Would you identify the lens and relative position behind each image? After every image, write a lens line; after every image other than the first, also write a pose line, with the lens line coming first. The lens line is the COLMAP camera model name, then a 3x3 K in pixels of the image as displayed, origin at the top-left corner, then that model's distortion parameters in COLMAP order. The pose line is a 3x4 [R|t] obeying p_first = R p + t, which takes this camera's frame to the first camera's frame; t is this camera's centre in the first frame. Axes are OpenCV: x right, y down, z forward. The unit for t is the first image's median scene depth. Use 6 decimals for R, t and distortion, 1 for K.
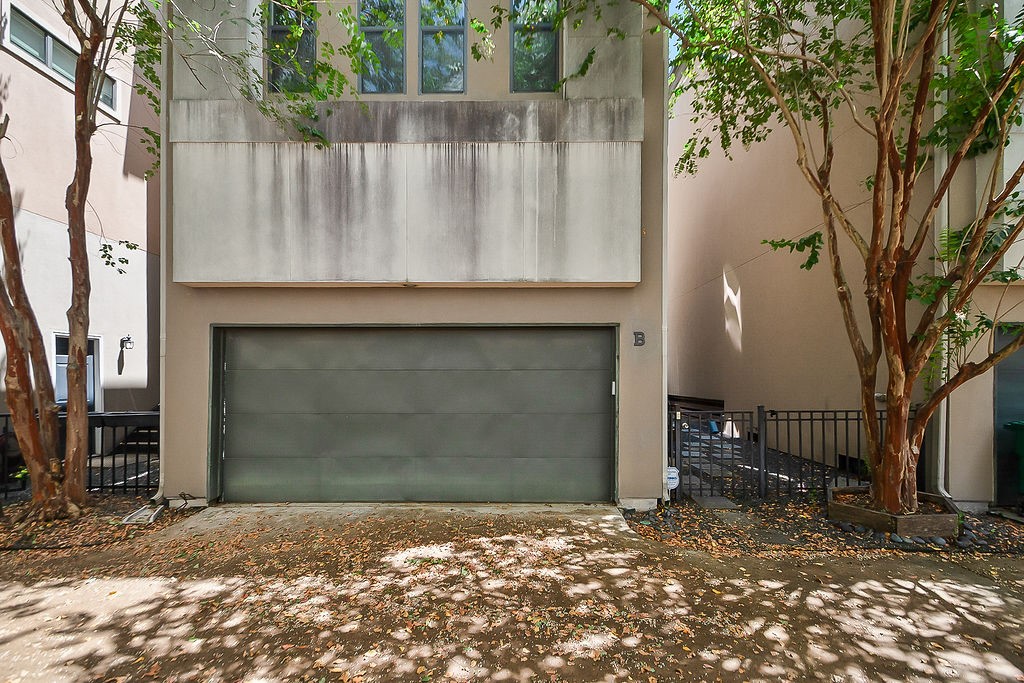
lens RADIAL K [[406.3, 0, 513.0], [0, 406.3, 376.7], [0, 0, 1]] dist [0.014056, -0.000152]
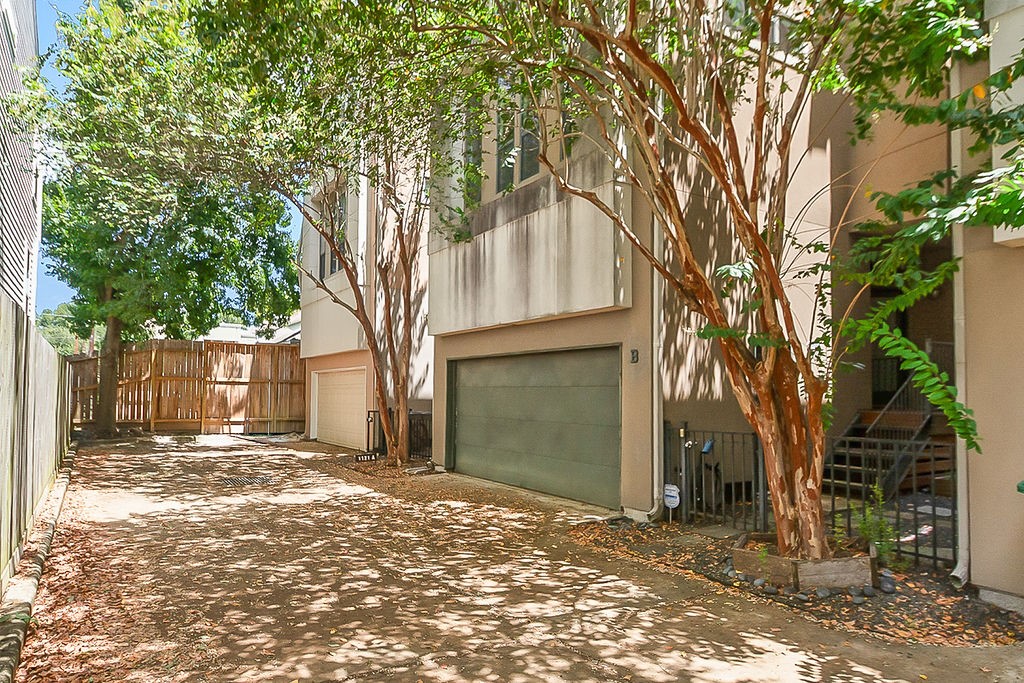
lens RADIAL K [[454.2, 0, 510.2], [0, 454.2, 380.4], [0, 0, 1]] dist [0.000808, 0.000054]
pose [[0.677404, -0.015479, -0.735448, 0.930851], [-0.002164, 0.999732, -0.023035, -0.003213], [0.735608, 0.017195, 0.677190, -0.028101]]
